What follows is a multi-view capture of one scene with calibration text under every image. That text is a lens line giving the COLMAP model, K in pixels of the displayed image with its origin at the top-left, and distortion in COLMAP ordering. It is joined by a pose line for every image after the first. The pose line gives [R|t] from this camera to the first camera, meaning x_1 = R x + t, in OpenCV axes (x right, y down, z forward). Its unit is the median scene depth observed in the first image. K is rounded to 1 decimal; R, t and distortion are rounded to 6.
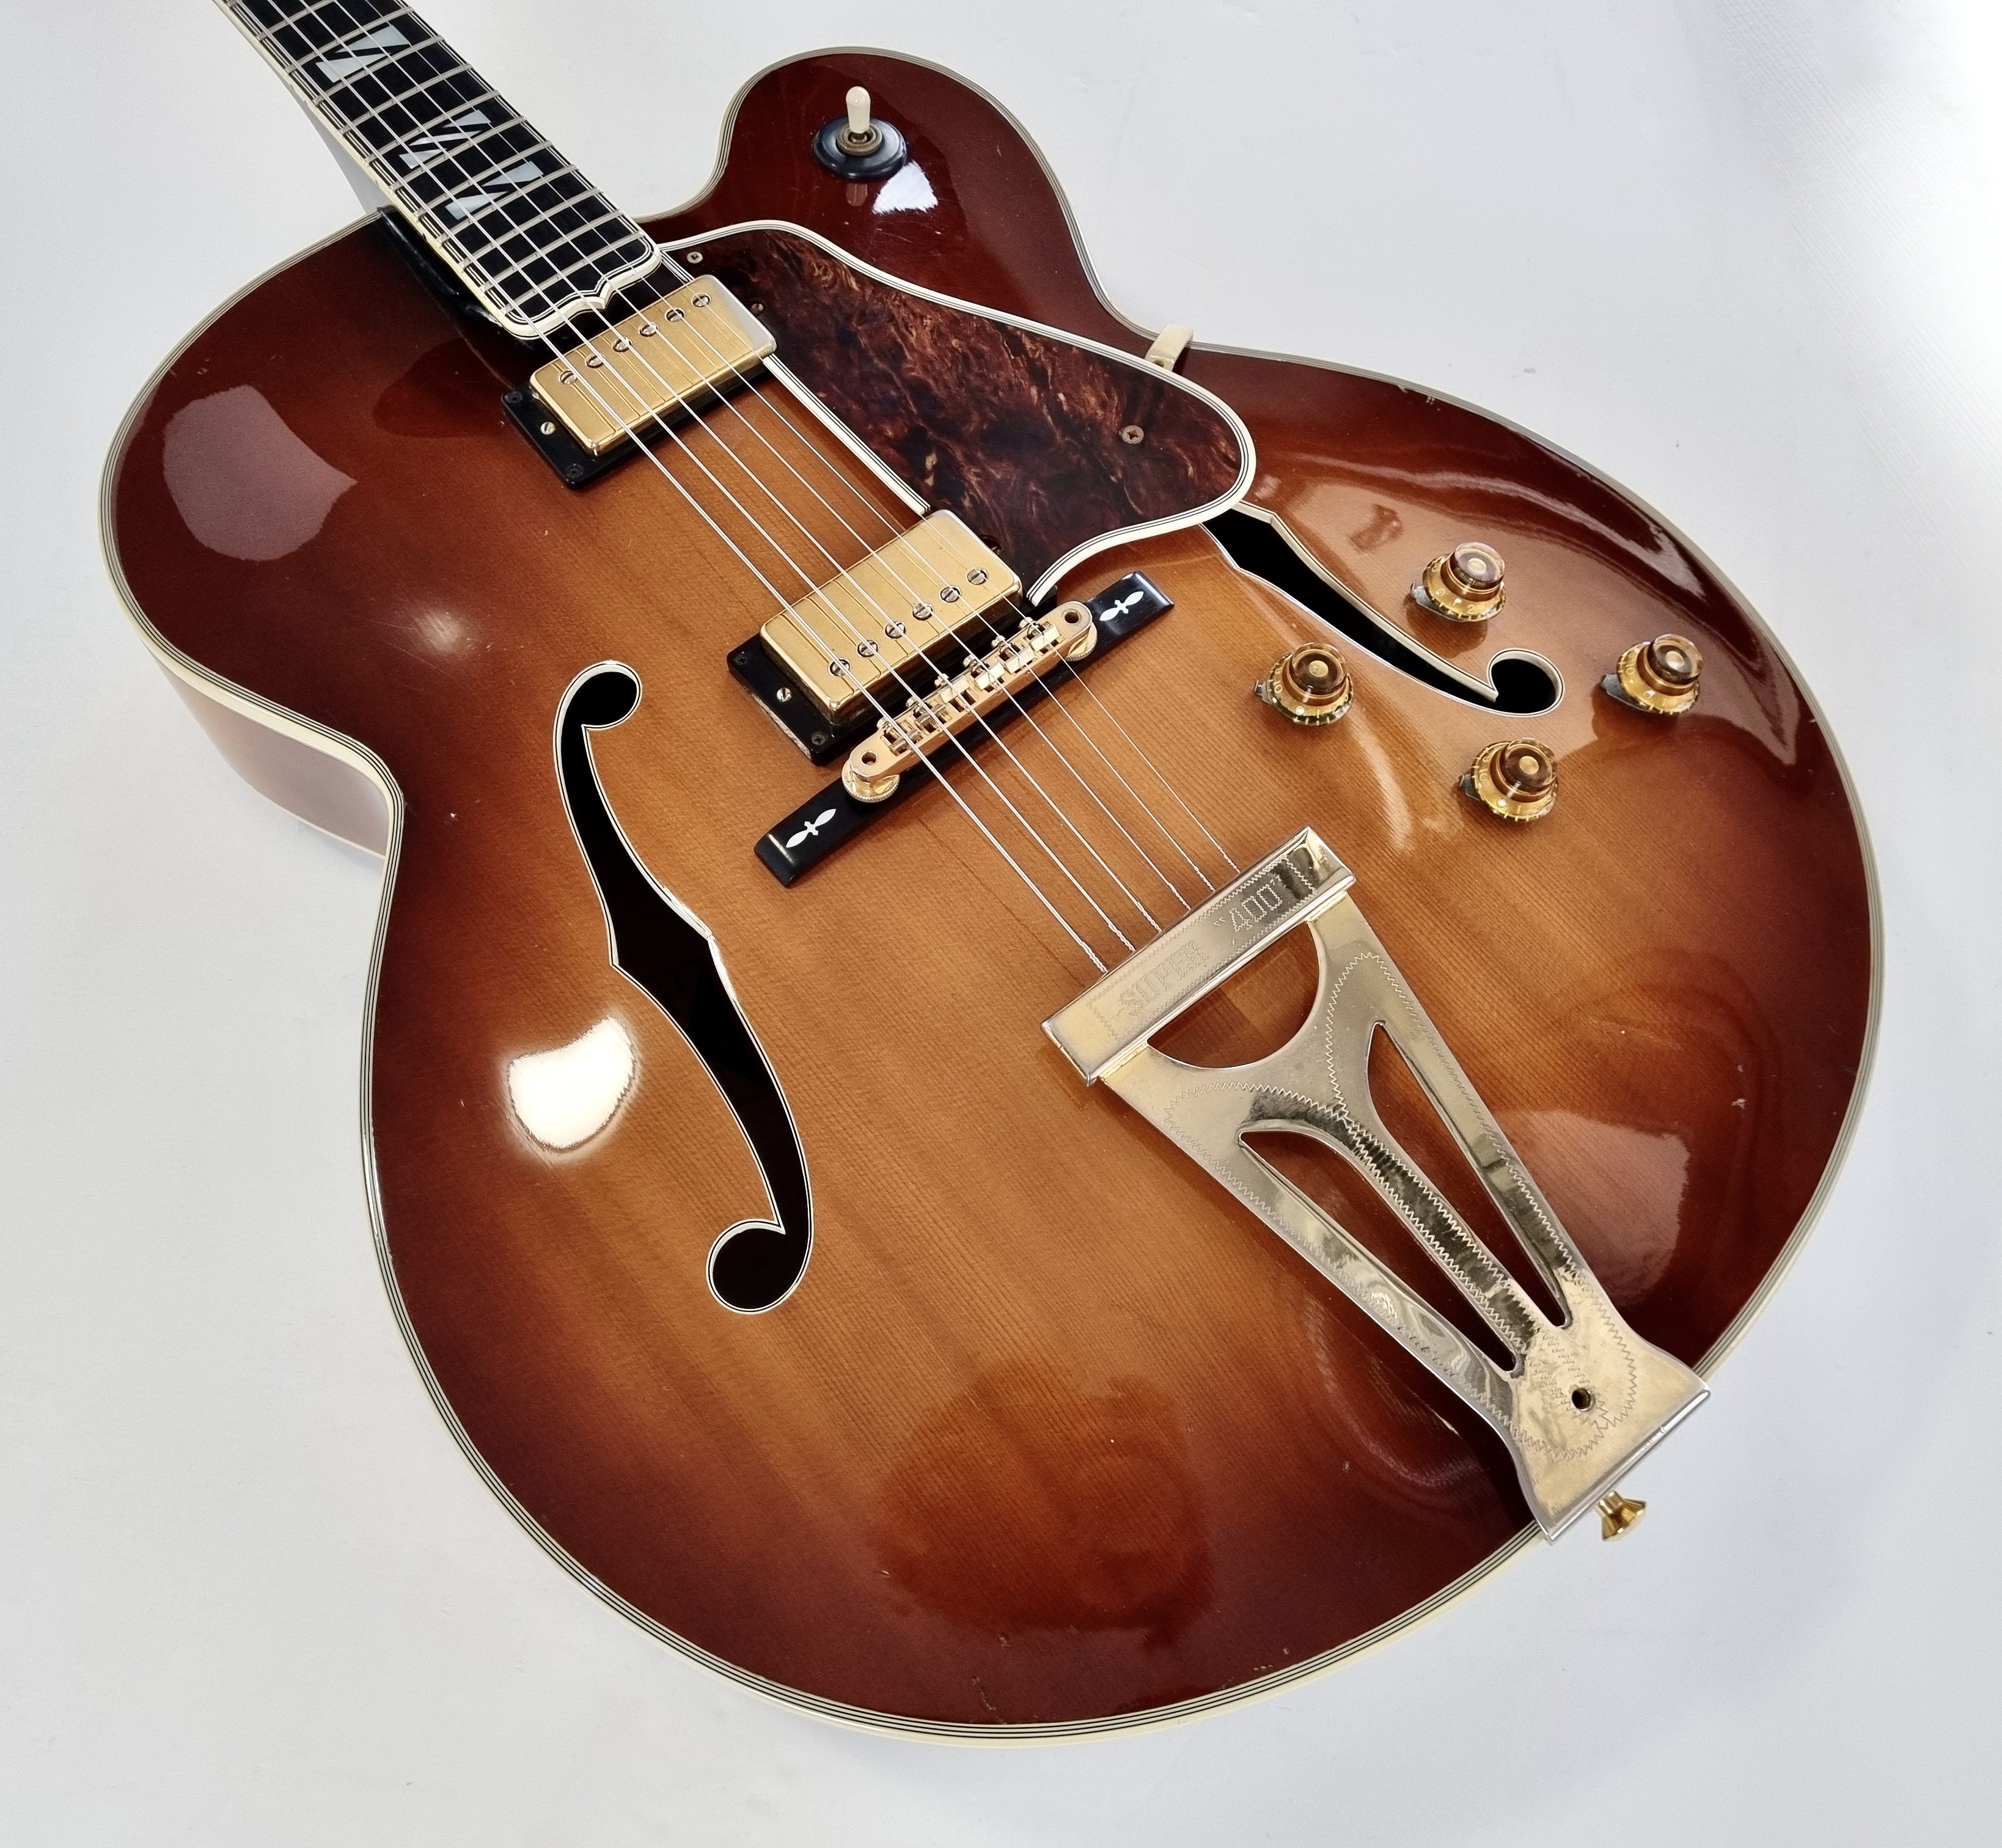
lens RADIAL K [[1959.3, 0, 995.1], [0, 1959.3, 880.2], [0, 0, 1]] dist [0.012716, 0.000000]
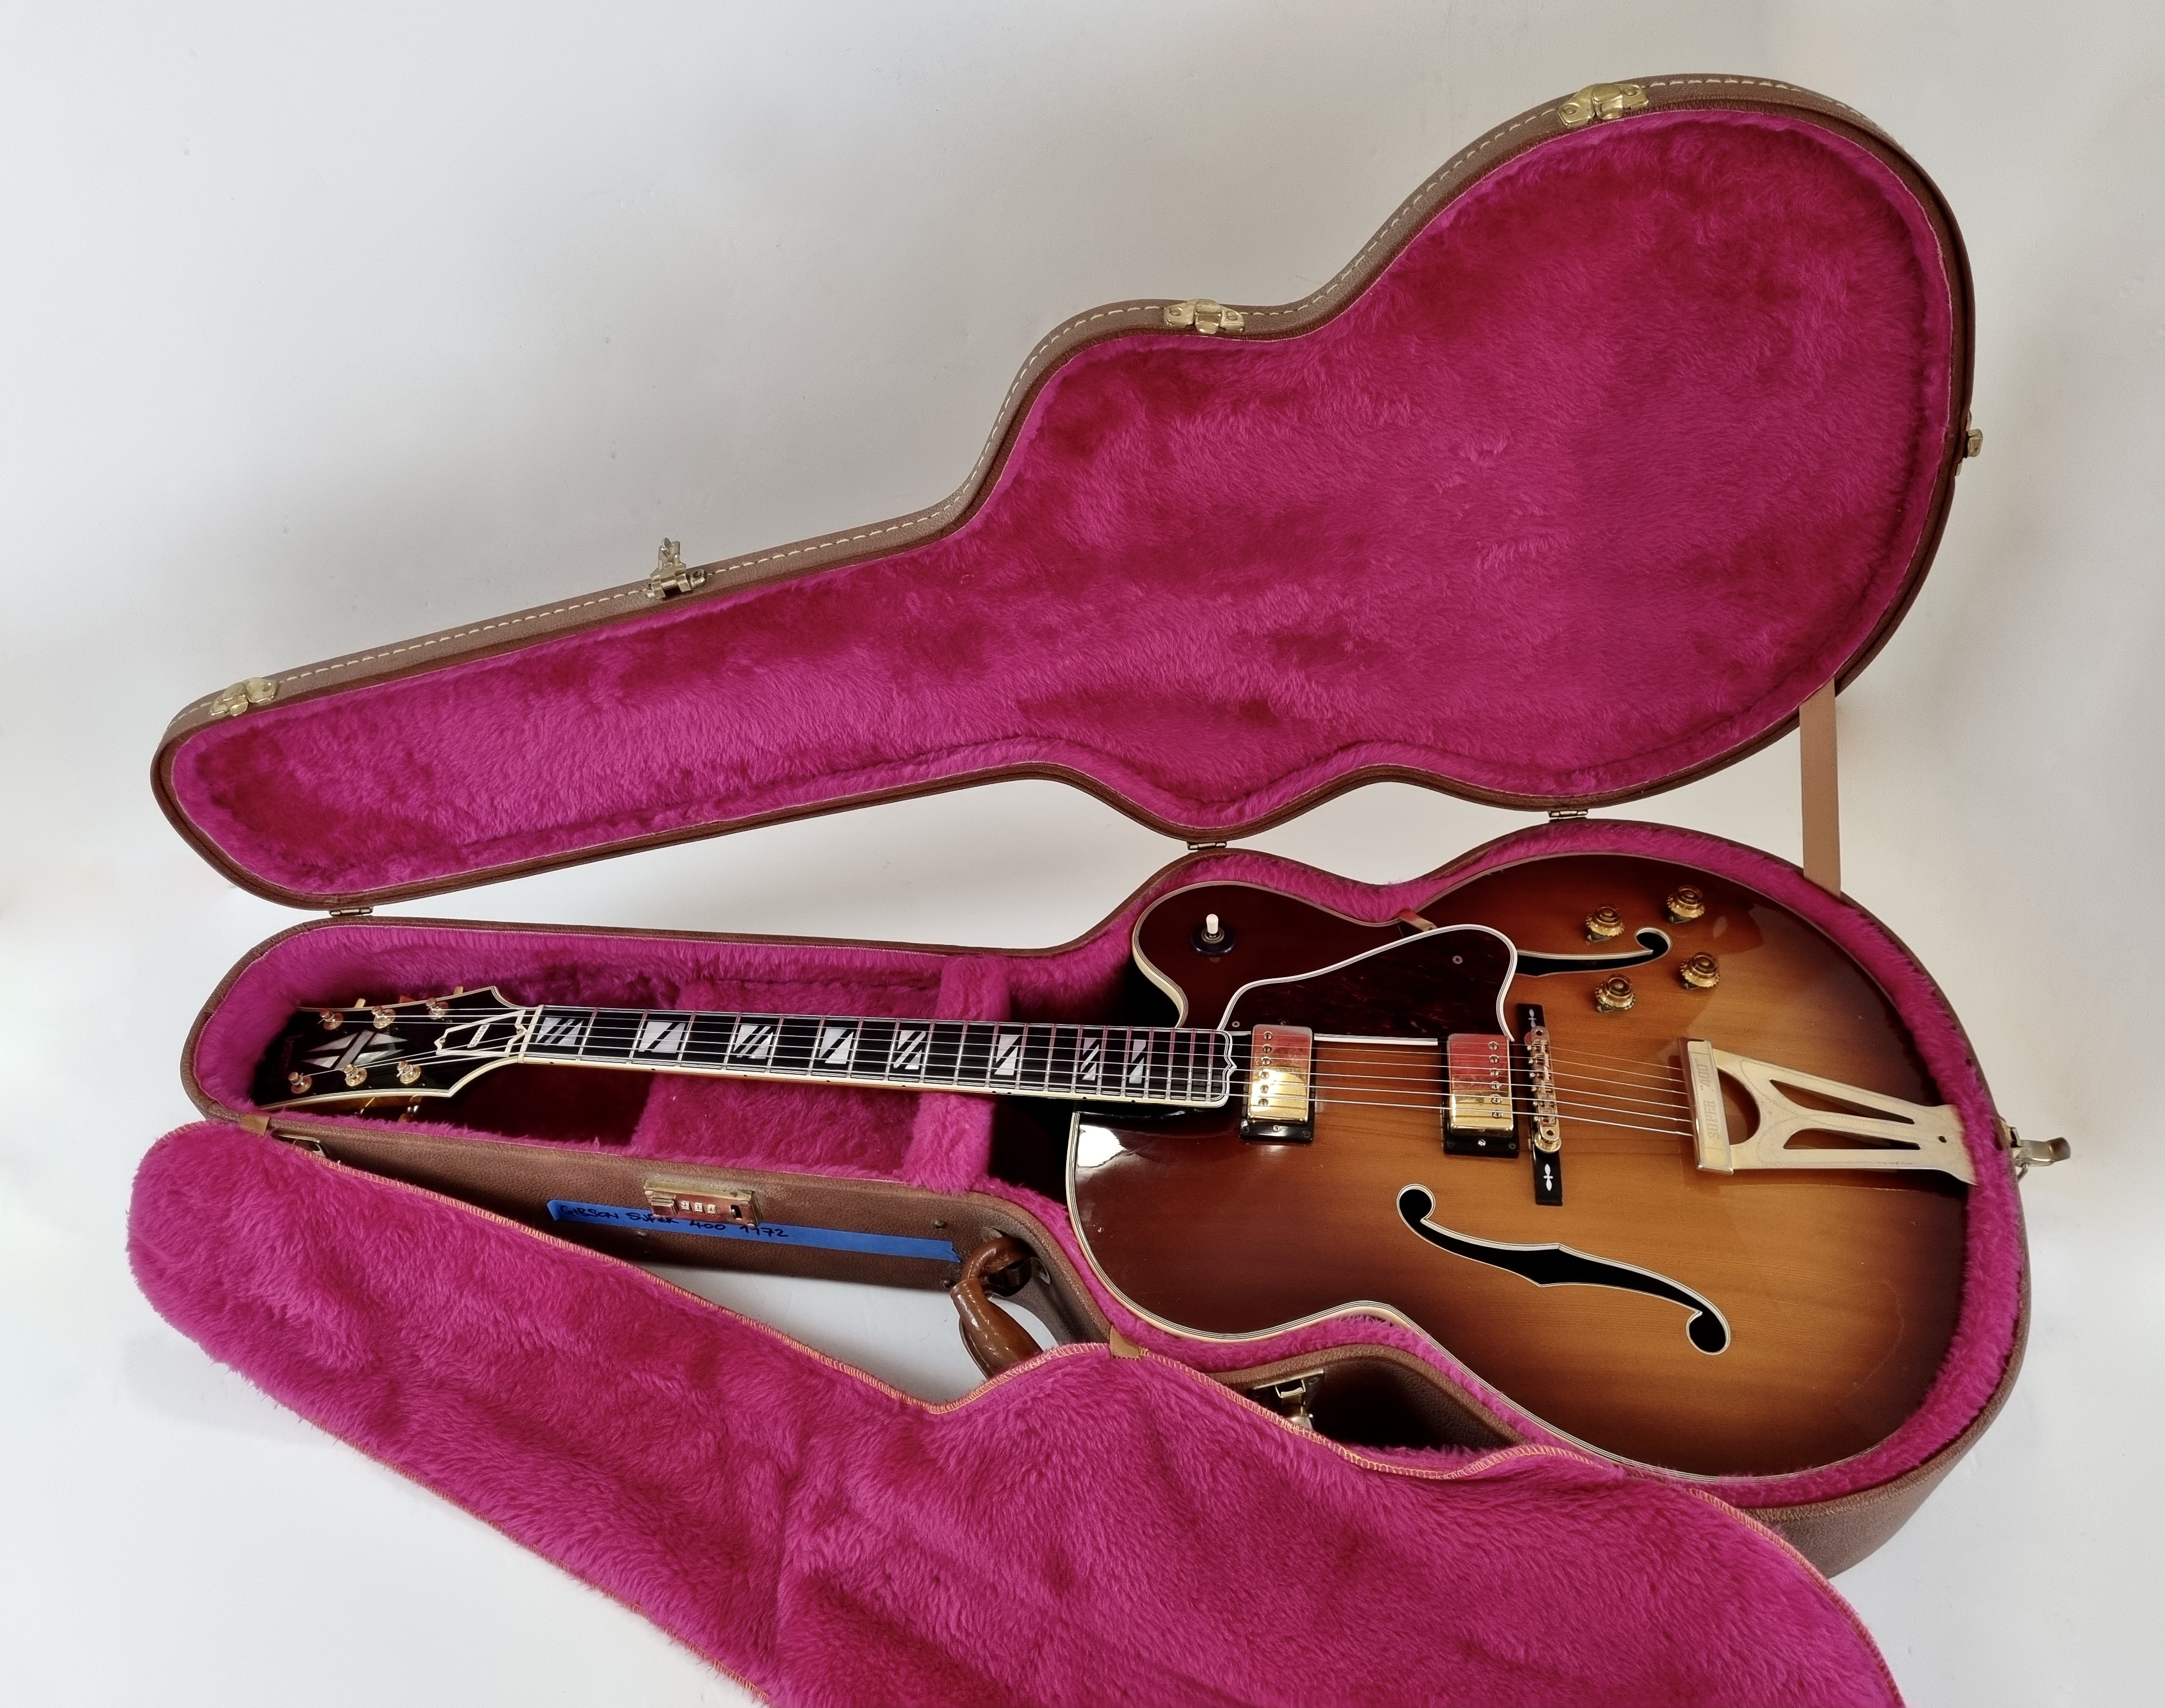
lens RADIAL K [[1723.2, 0, 1128.7], [0, 1723.2, 833.2], [0, 0, 1]] dist [0.051228, 0.000219]
pose [[0.702651, -0.545526, 0.456819, -0.978202], [0.652019, 0.750695, -0.106429, -0.369479], [-0.284872, 0.372637, 0.883170, -0.616437]]
